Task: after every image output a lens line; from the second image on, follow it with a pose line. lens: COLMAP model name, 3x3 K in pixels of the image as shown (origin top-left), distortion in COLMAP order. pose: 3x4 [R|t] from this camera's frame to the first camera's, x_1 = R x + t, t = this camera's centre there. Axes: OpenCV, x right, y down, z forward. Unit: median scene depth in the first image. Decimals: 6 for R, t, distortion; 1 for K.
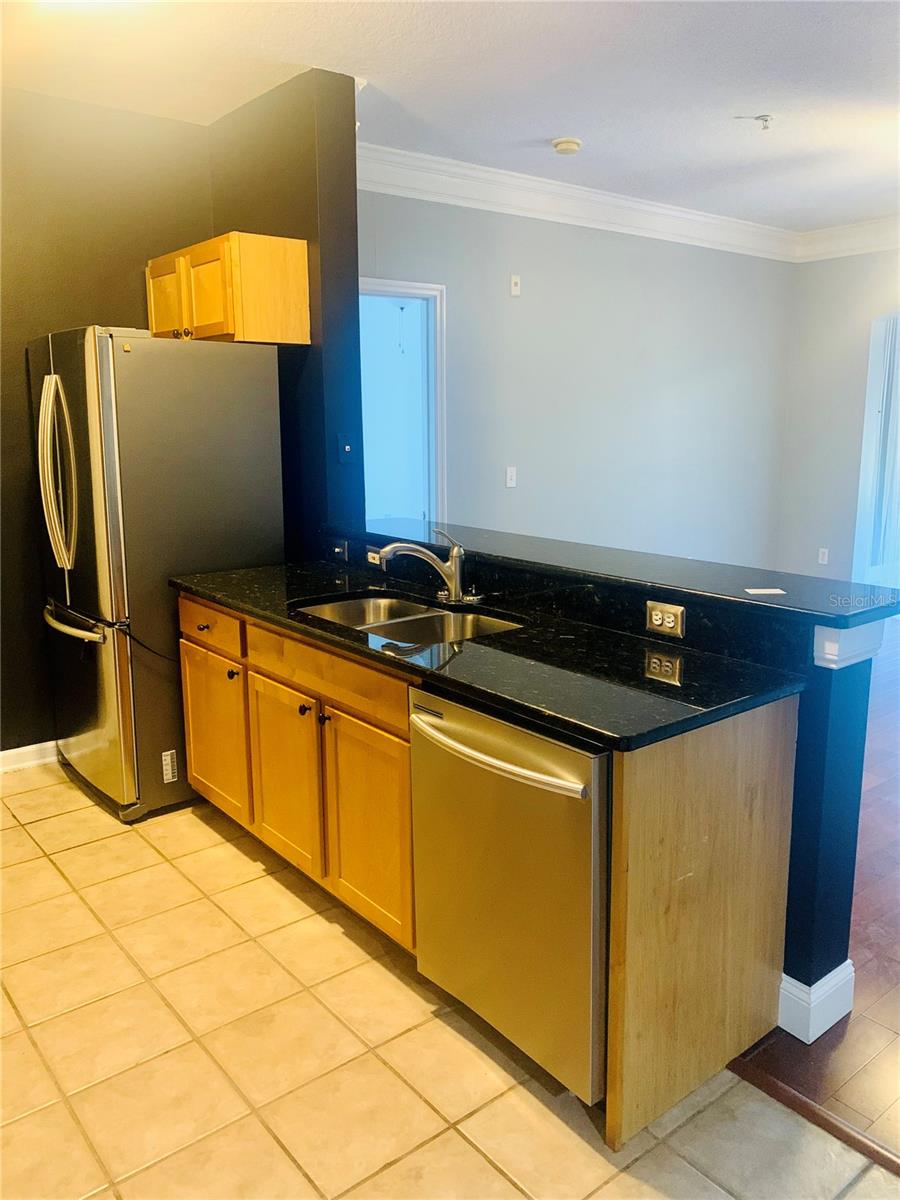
lens RADIAL K [[924.7, 0, 452.4], [0, 924.7, 590.2], [0, 0, 1]] dist [0.012163, -0.002985]
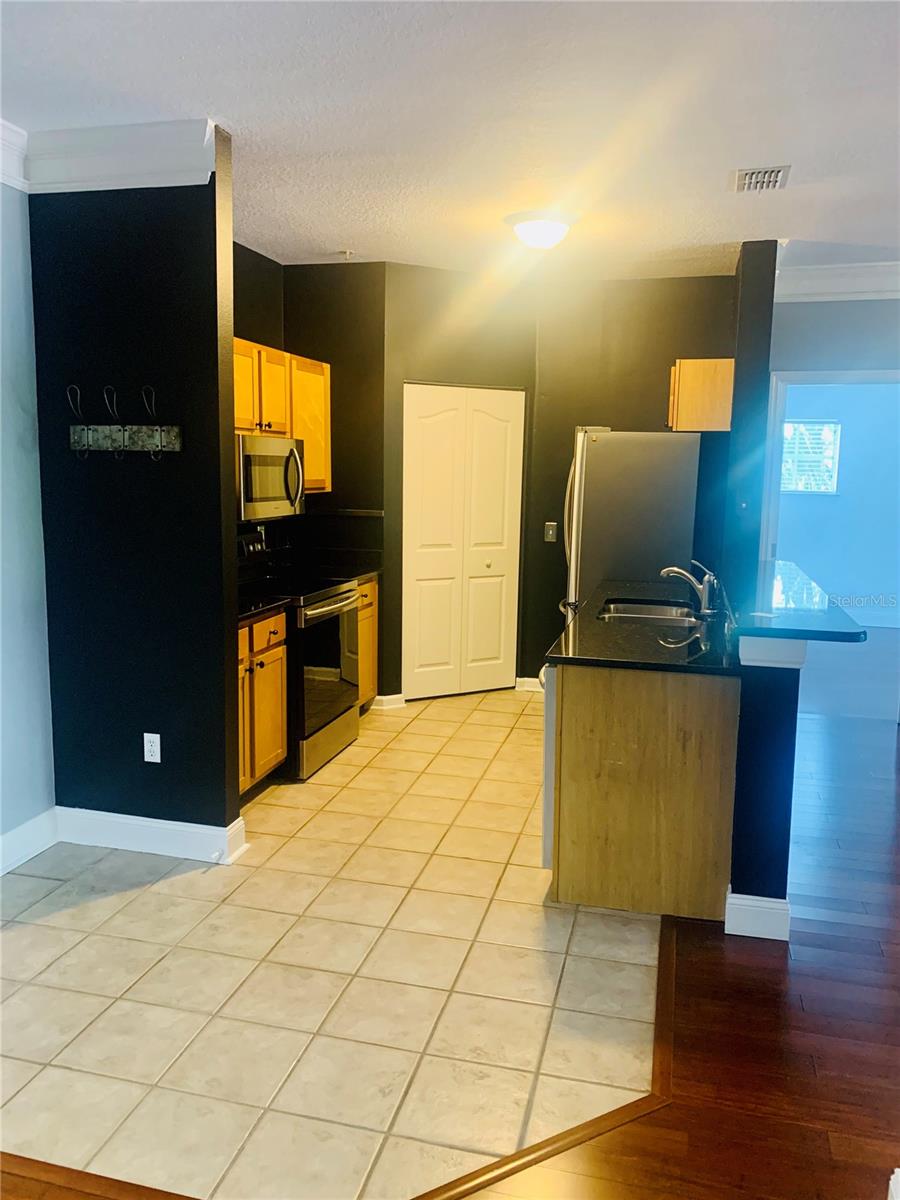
lens RADIAL K [[915.5, 0, 442.3], [0, 915.5, 595.0], [0, 0, 1]] dist [0.016560, -0.003025]
pose [[0.591817, 0.128109, -0.795827, 0.880289], [-0.167799, 0.985241, 0.033817, 0.005146], [0.788414, 0.113525, 0.604579, -0.183002]]
